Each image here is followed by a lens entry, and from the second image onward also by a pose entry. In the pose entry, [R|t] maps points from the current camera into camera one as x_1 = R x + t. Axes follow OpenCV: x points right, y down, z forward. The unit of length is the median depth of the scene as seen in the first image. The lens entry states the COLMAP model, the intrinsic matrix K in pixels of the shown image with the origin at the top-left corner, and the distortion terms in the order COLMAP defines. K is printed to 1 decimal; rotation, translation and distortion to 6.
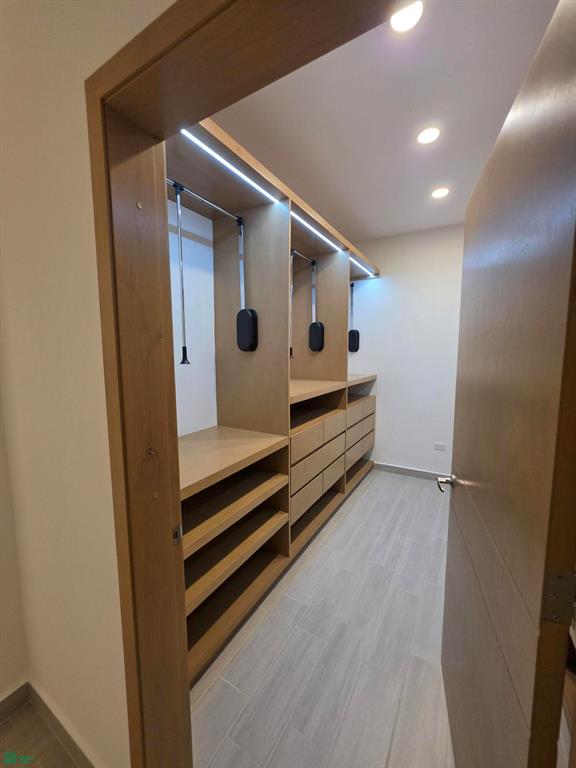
lens RADIAL K [[306.6, 0, 288.9], [0, 306.6, 383.6], [0, 0, 1]] dist [0.001109, 0.001104]
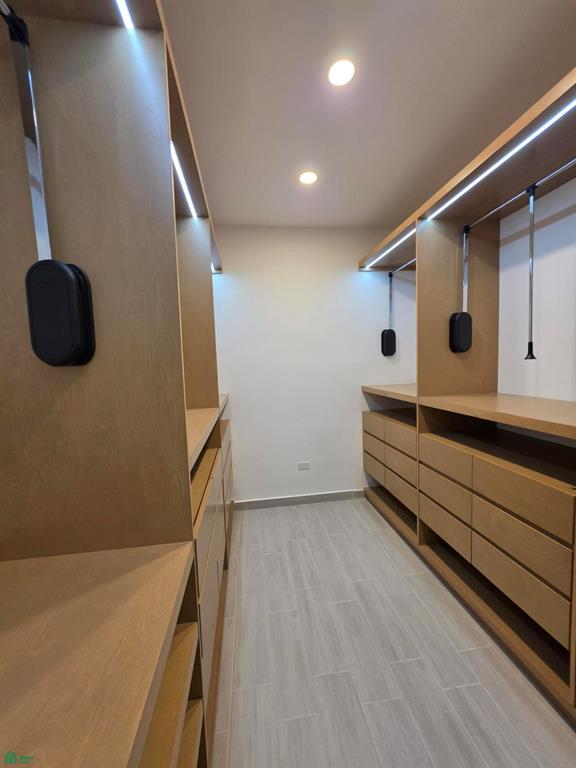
lens RADIAL K [[306.6, 0, 284.5], [0, 306.6, 384.5], [0, 0, 1]] dist [0.001109, 0.001104]
pose [[0.792975, -0.069340, 0.605296, -0.124007], [0.099207, 0.994938, -0.015992, -0.035348], [-0.601123, 0.072731, 0.795840, 0.401345]]
